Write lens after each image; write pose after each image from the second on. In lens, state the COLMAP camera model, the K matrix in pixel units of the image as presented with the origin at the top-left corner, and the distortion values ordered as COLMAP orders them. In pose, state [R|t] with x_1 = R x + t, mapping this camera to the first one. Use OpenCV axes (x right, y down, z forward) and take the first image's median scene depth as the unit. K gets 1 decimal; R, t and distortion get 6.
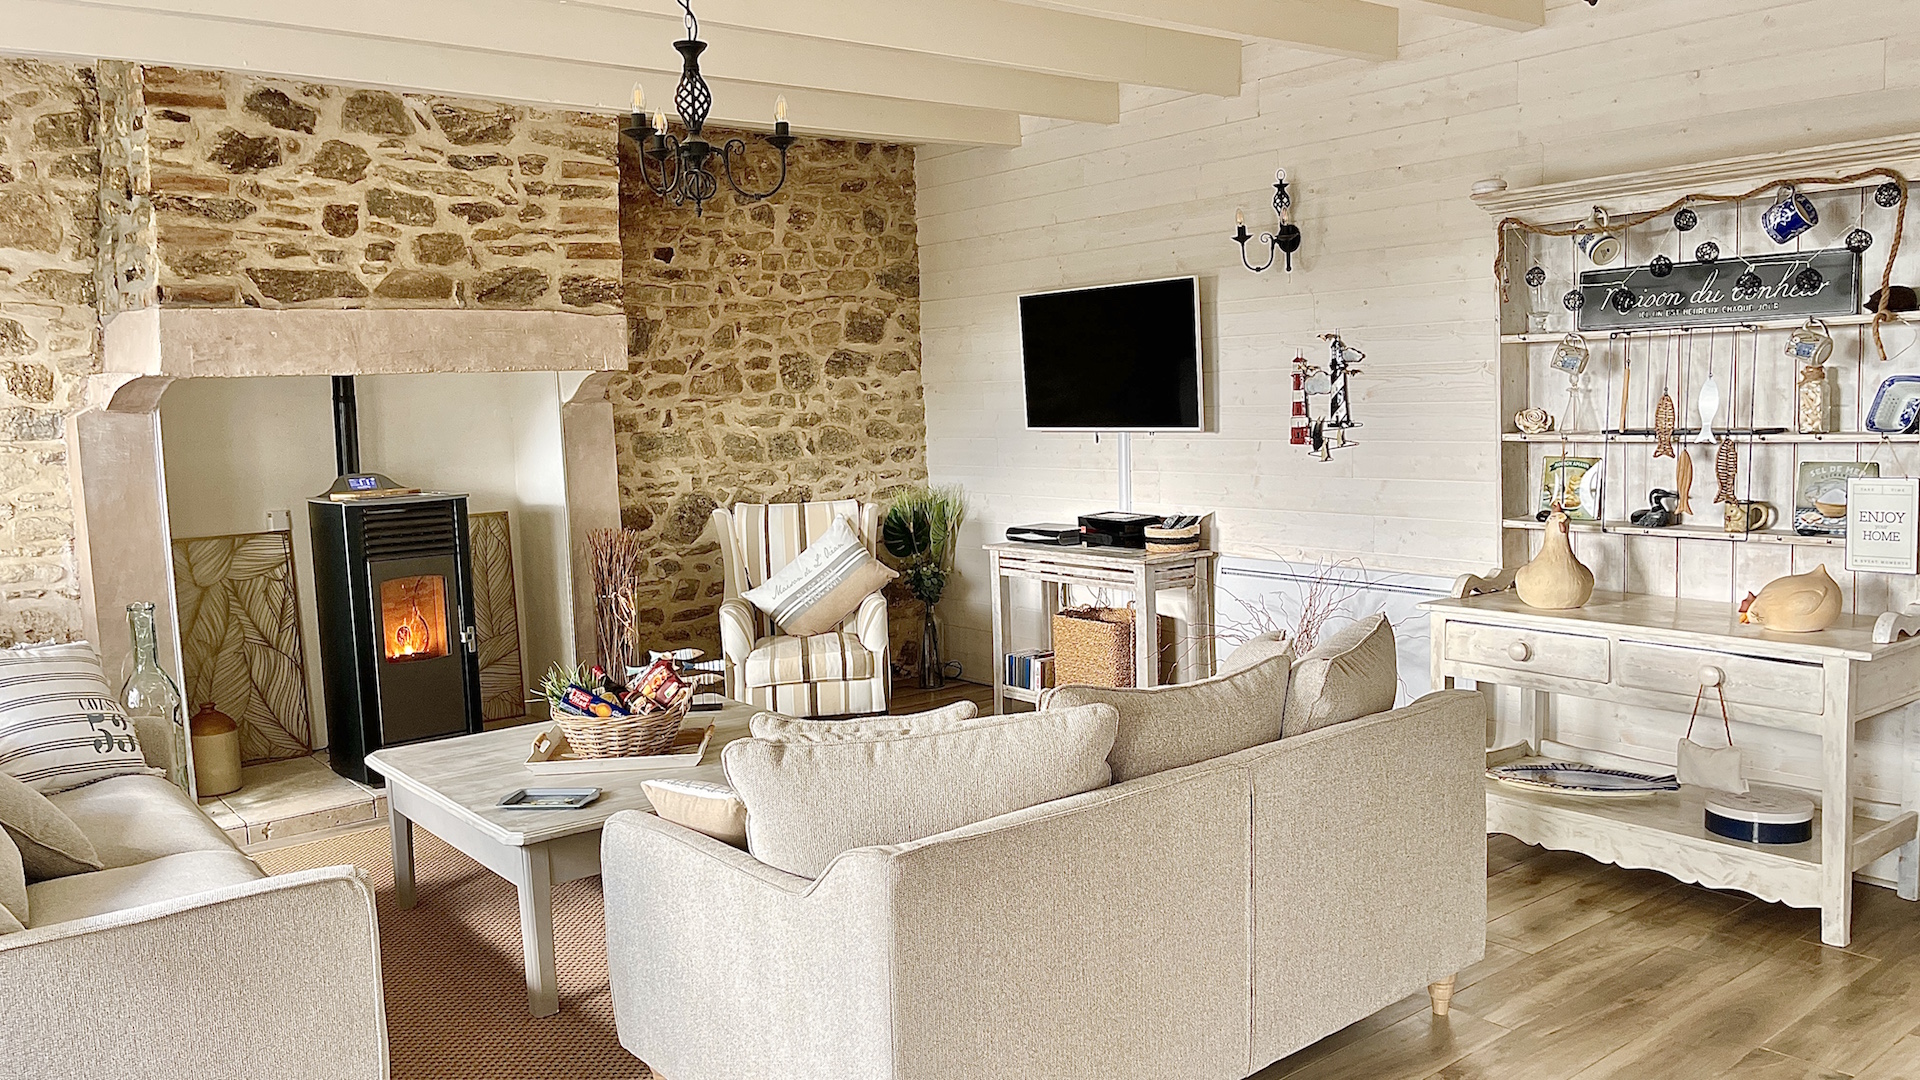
lens RADIAL K [[1441.1, 0, 964.0], [0, 1441.1, 549.7], [0, 0, 1]] dist [0.054903, -0.086927]
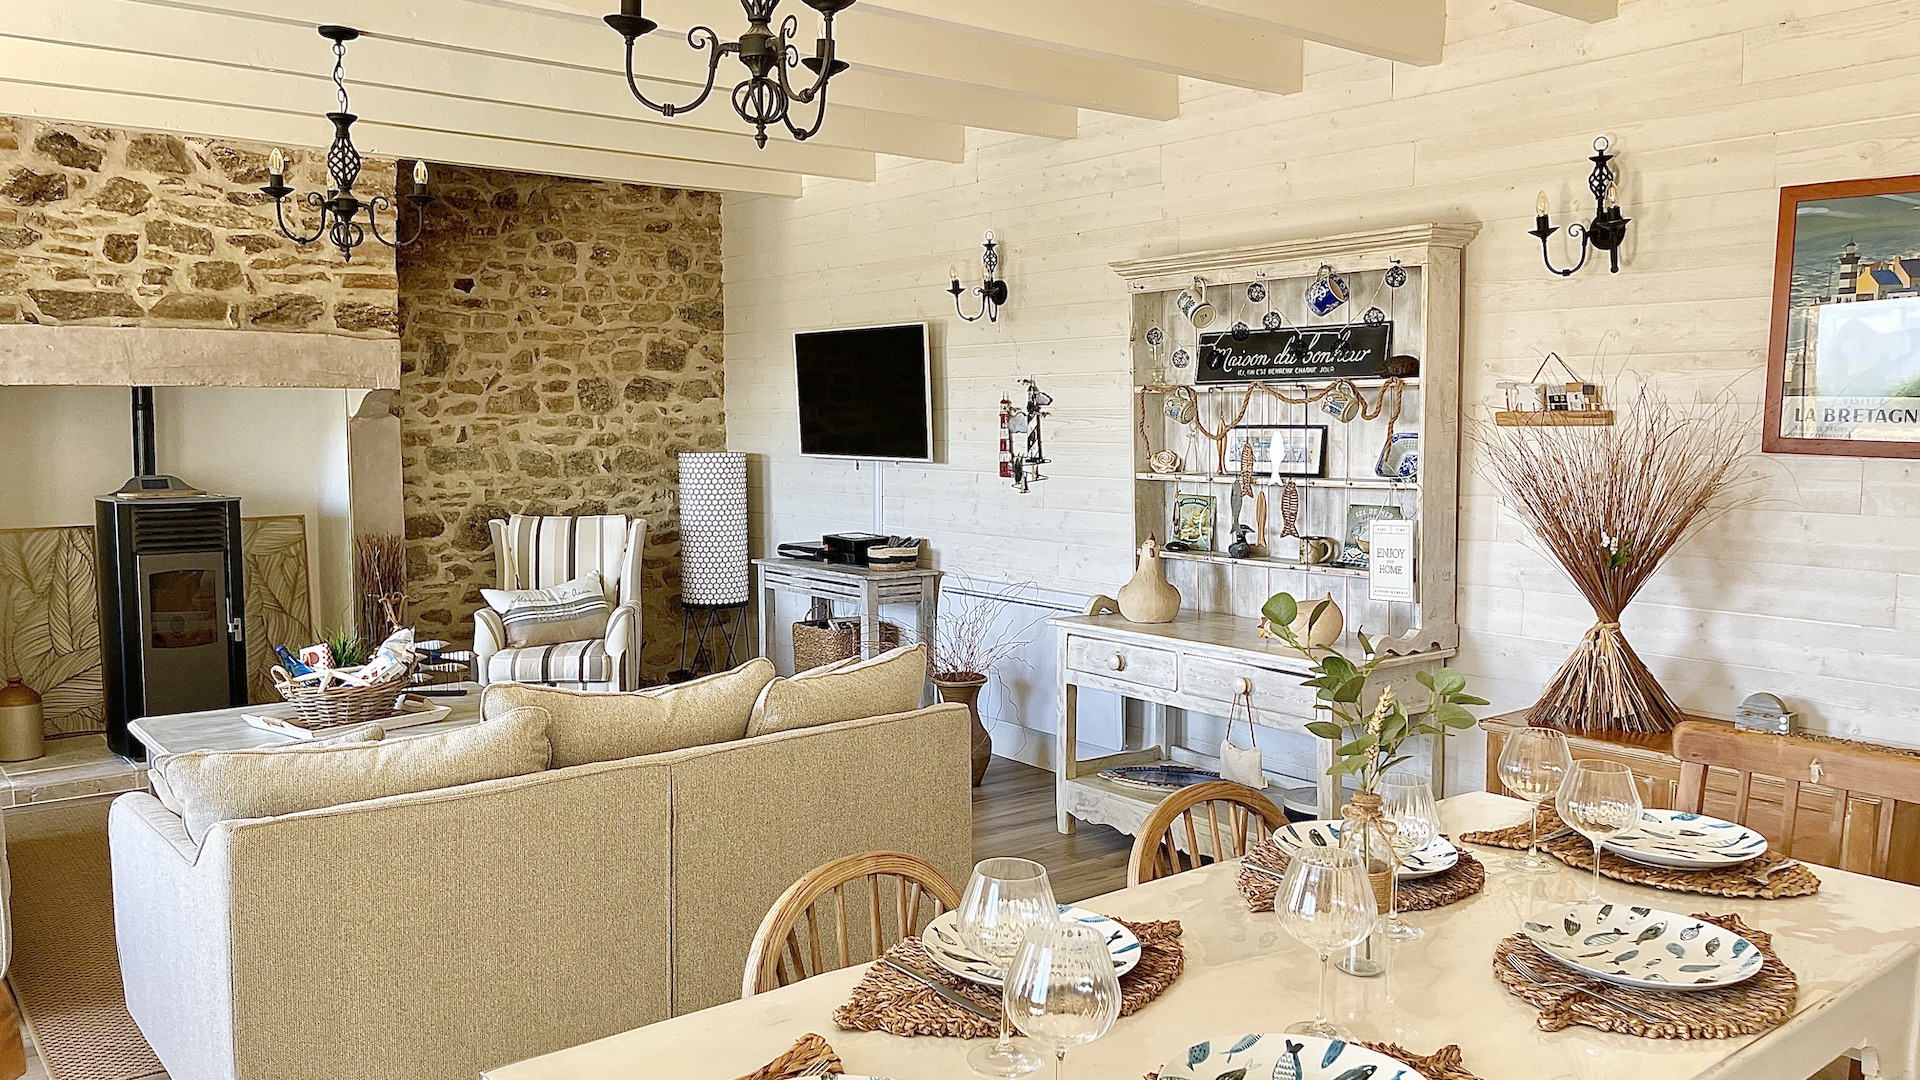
lens RADIAL K [[1441.1, 0, 964.1], [0, 1441.1, 536.4], [0, 0, 1]] dist [0.054903, -0.086927]
pose [[0.999445, 0.032209, 0.008474, 0.198222], [-0.031953, 0.999076, -0.028739, 0.005888], [-0.009392, 0.028452, 0.999551, -0.108034]]
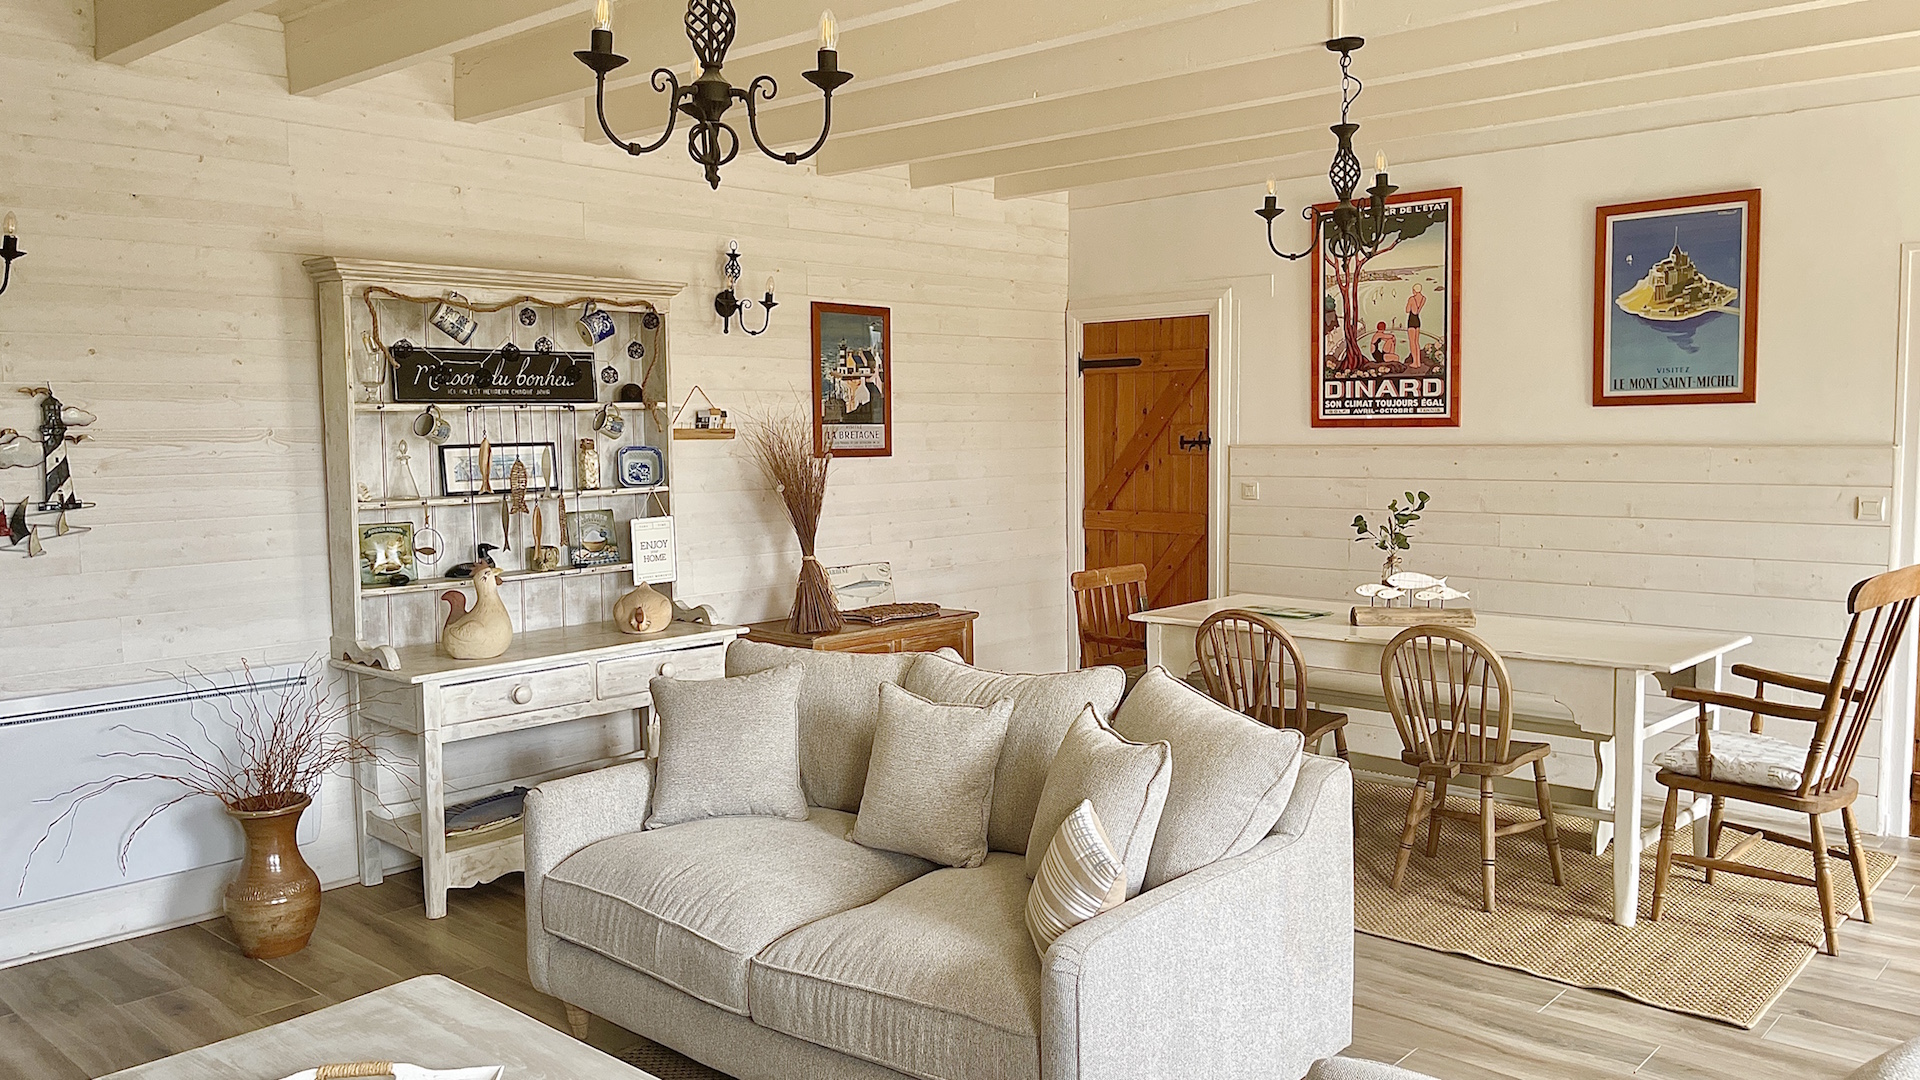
lens RADIAL K [[1441.1, 0, 949.4], [0, 1441.1, 547.0], [0, 0, 1]] dist [0.054903, -0.086927]
pose [[-0.161175, -0.043530, 0.985965, -0.575072], [0.135161, 0.988640, 0.065743, -0.052161], [-0.977627, 0.143860, -0.153460, 0.660093]]
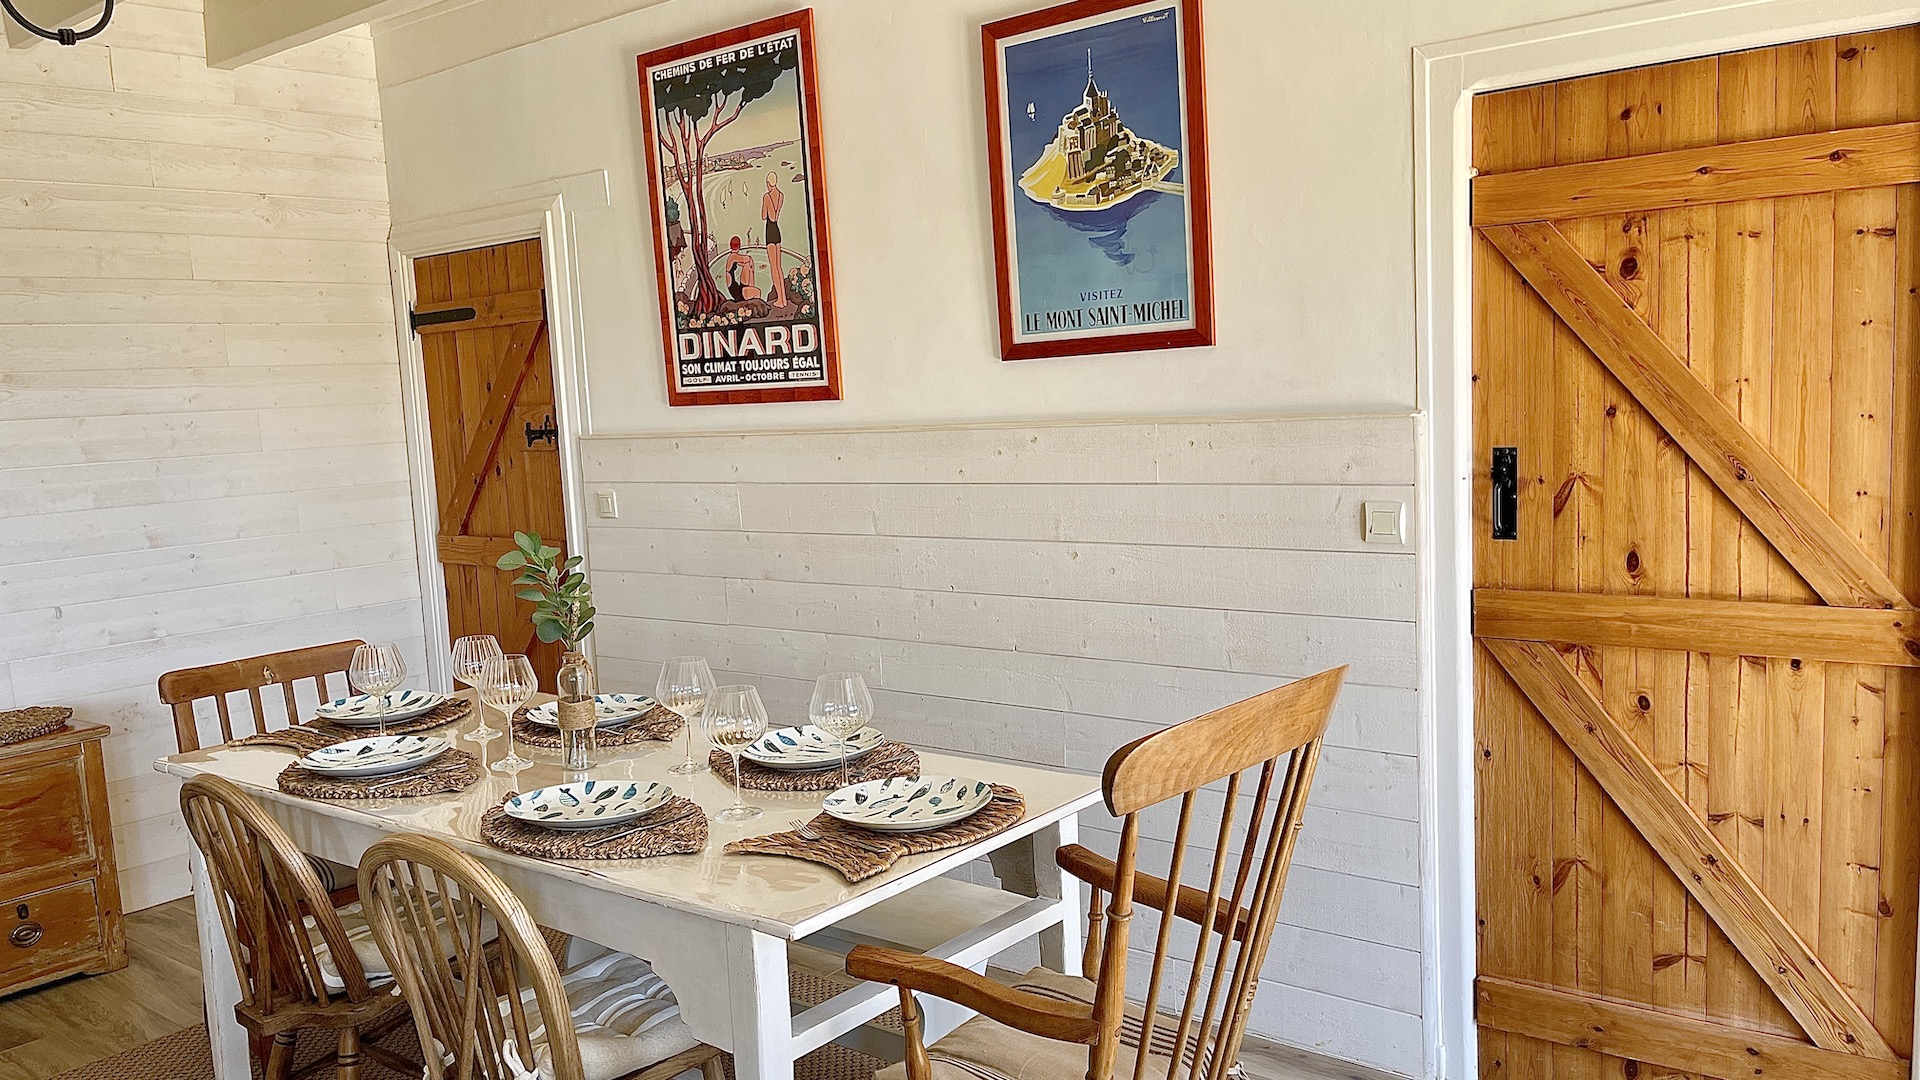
lens RADIAL K [[1441.1, 0, 951.7], [0, 1441.1, 564.8], [0, 0, 1]] dist [0.054903, -0.086927]
pose [[-0.217489, -0.068960, 0.973624, -0.285155], [0.171730, 0.979237, 0.107719, -0.012266], [-0.960837, 0.190628, -0.201131, 0.267692]]
